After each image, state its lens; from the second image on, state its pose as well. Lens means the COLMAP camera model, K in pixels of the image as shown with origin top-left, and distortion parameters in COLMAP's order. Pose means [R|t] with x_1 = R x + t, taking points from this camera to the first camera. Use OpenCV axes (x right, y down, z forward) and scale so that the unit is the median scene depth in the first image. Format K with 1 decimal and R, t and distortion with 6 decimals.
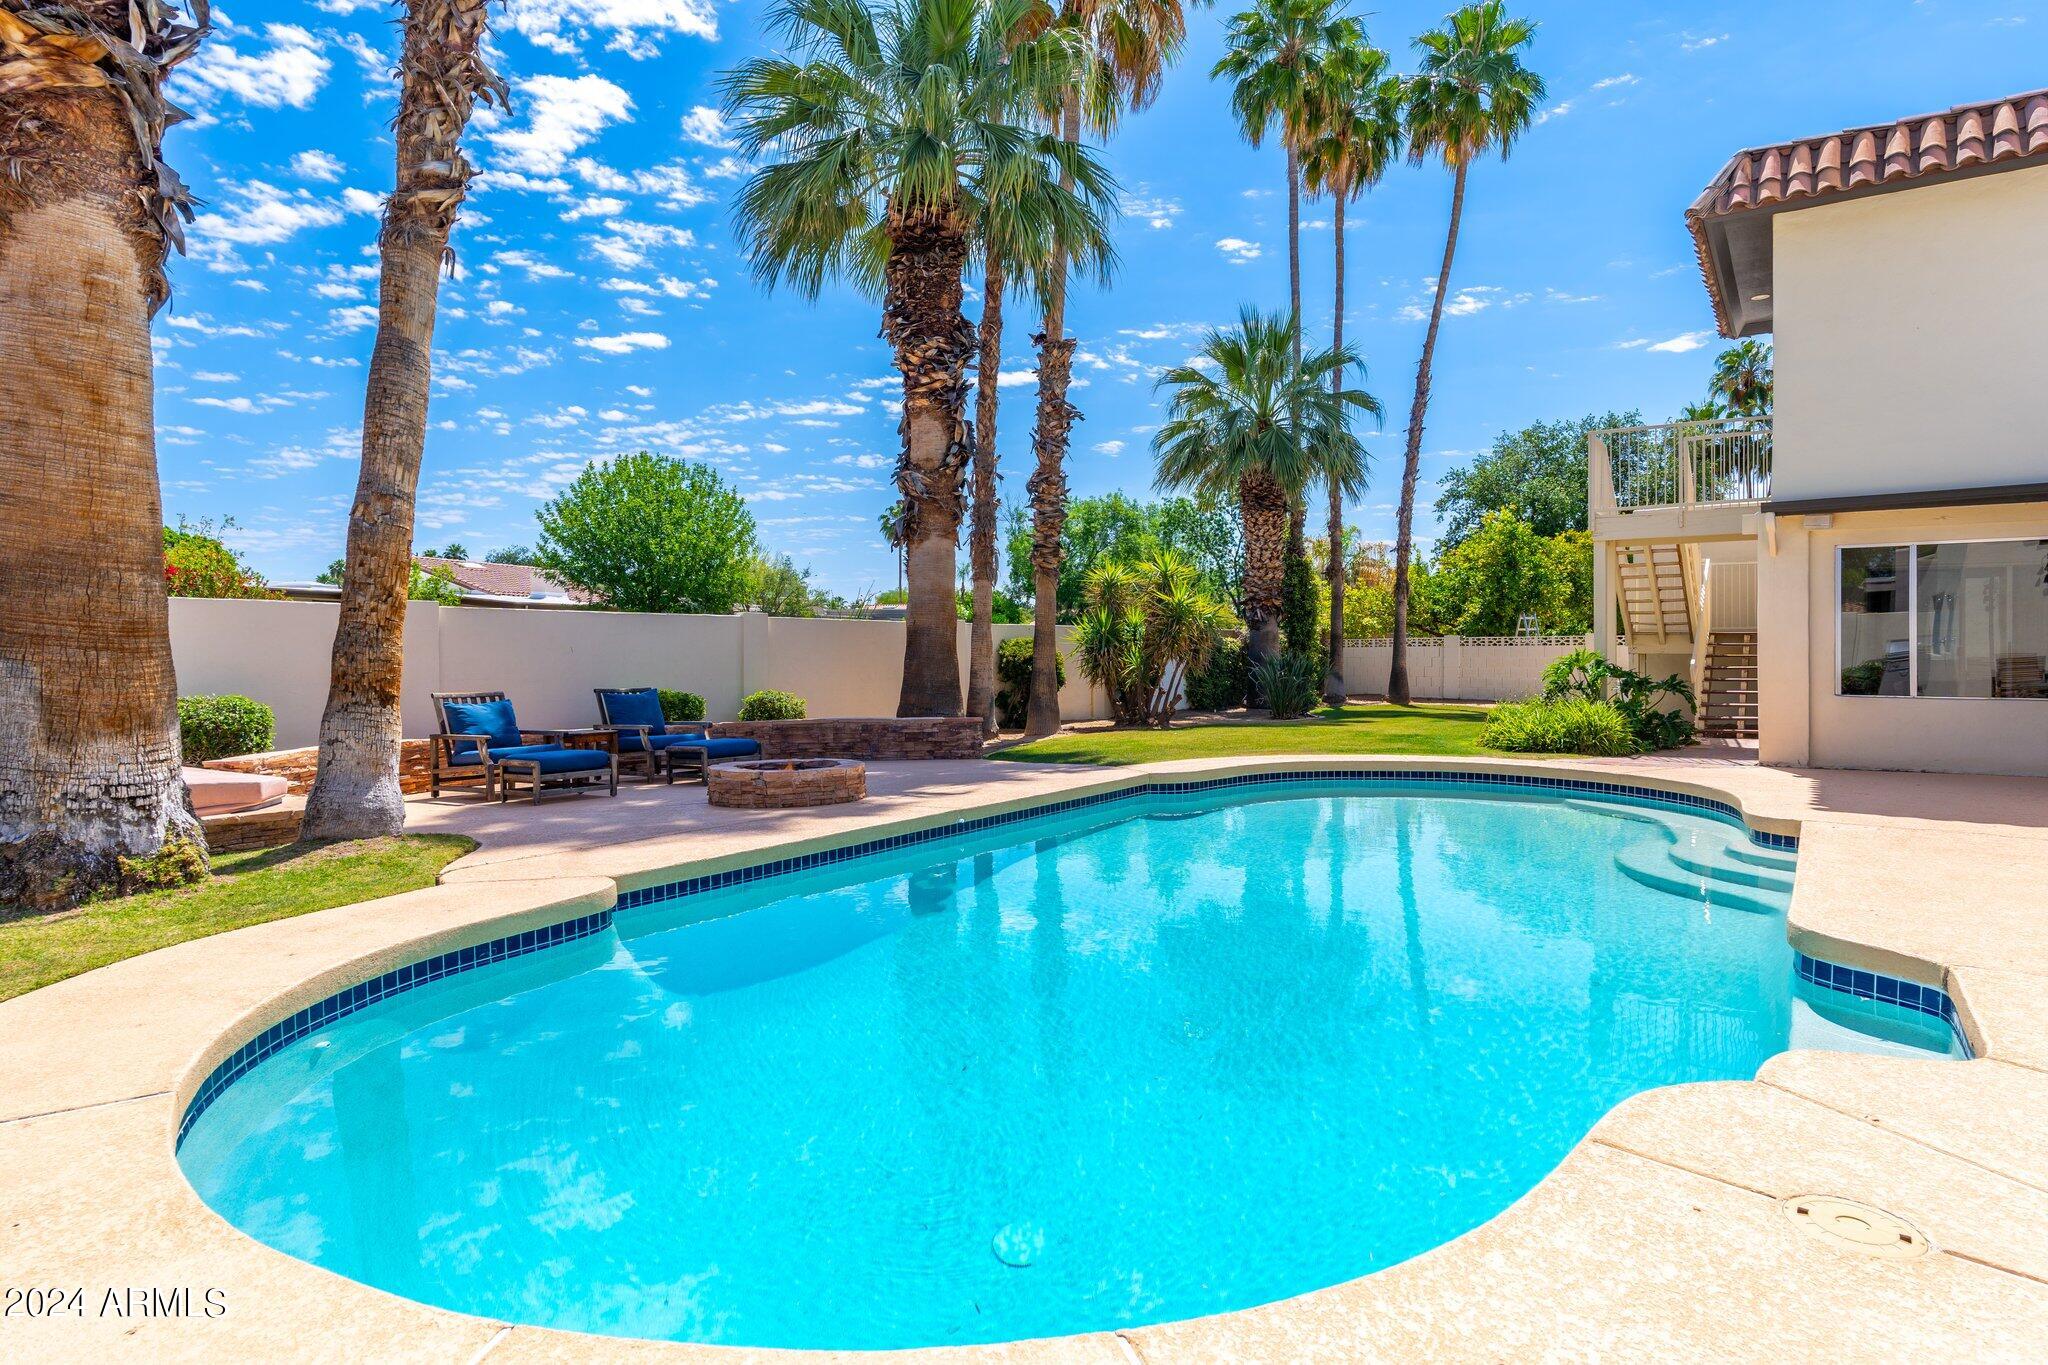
lens RADIAL K [[1164.2, 0, 1024.8], [0, 1164.2, 639.3], [0, 0, 1]] dist [-0.004600, -0.000199]
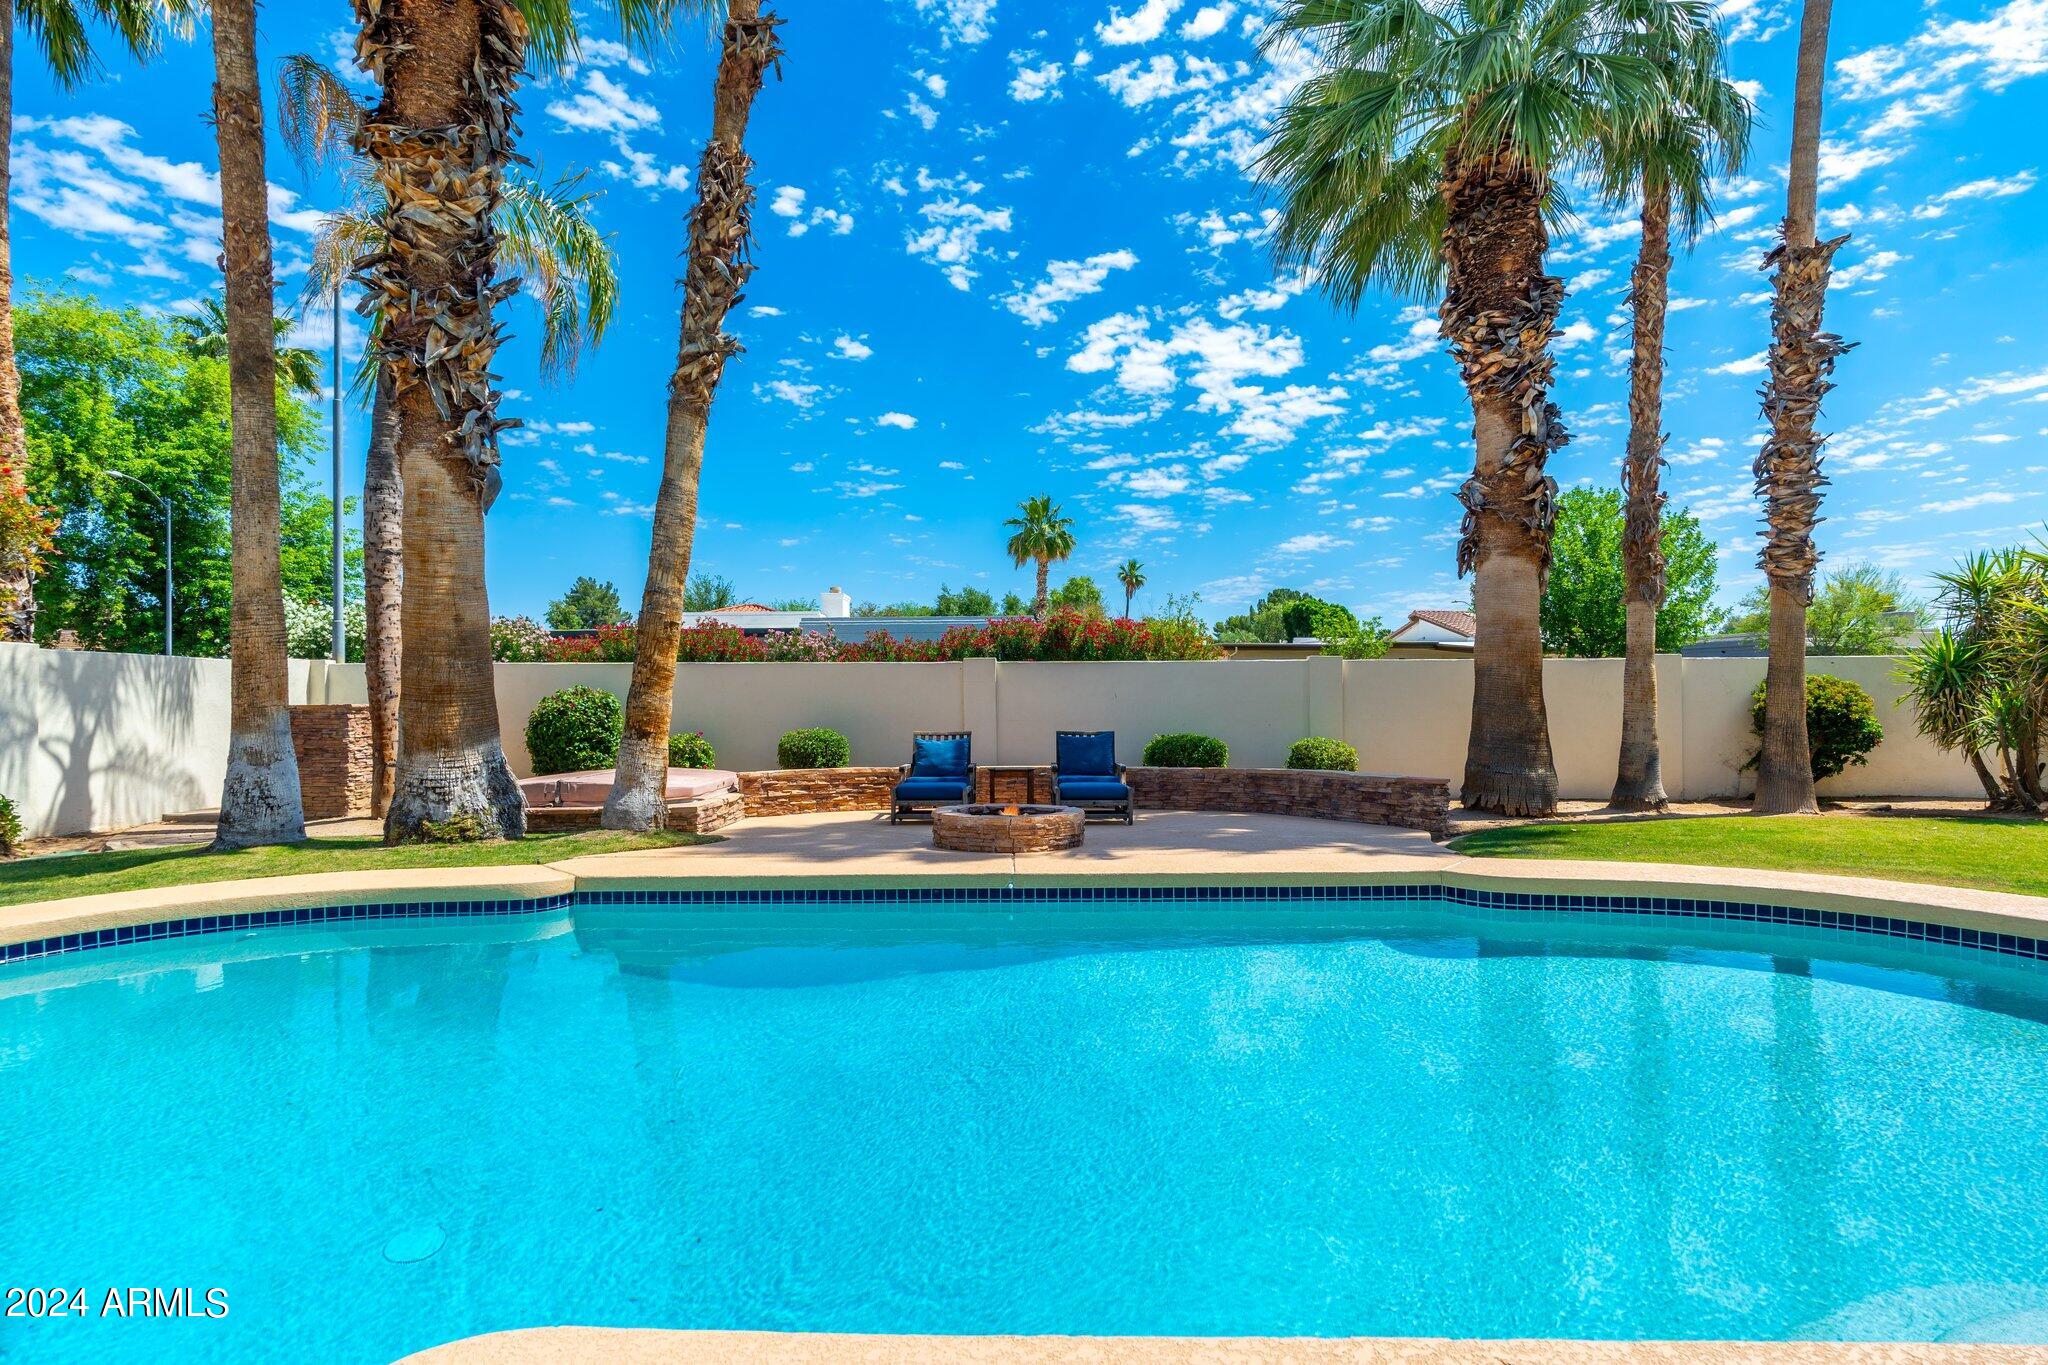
lens RADIAL K [[1077.8, 0, 1024.0], [0, 1077.8, 682.5], [0, 0, 1]] dist [-0.008058, -0.000299]
pose [[0.543407, -0.014214, -0.839349, 0.332661], [0.014330, 0.999868, -0.007655, 0.001636], [0.839347, -0.007868, 0.543539, 0.274862]]
